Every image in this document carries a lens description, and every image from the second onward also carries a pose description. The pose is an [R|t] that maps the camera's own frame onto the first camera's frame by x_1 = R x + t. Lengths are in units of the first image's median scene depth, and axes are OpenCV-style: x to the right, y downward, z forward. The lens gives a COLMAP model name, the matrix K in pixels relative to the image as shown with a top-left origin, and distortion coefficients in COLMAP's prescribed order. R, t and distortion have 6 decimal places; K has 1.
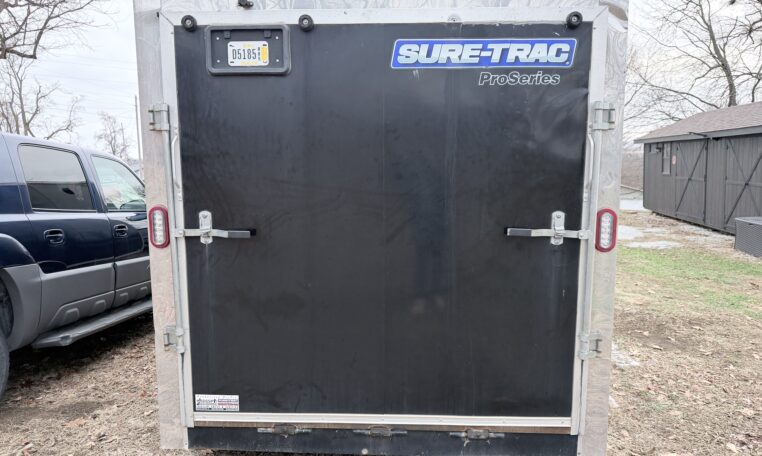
lens RADIAL K [[536.7, 0, 381.0], [0, 536.7, 228.0], [0, 0, 1]] dist [0.002926, -0.001484]
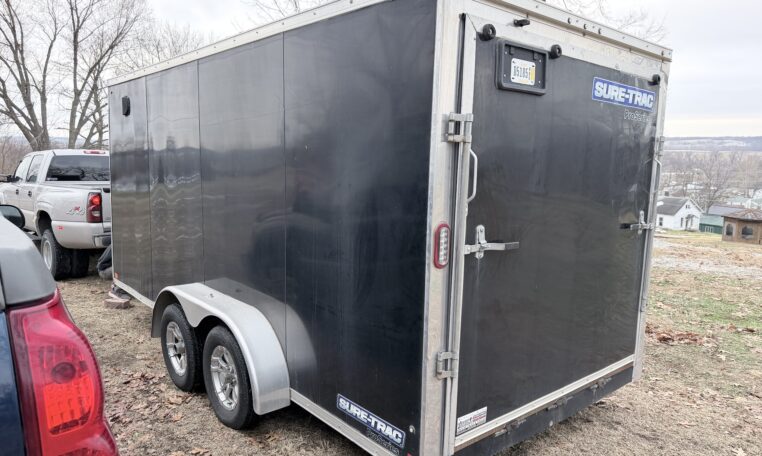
lens RADIAL K [[536.7, 0, 381.0], [0, 536.7, 228.0], [0, 0, 1]] dist [0.002926, -0.001484]
pose [[0.740037, -0.063200, 0.669590, -1.134662], [0.057740, 0.997870, 0.030371, -0.068127], [-0.670083, 0.016186, 0.742109, 0.404595]]
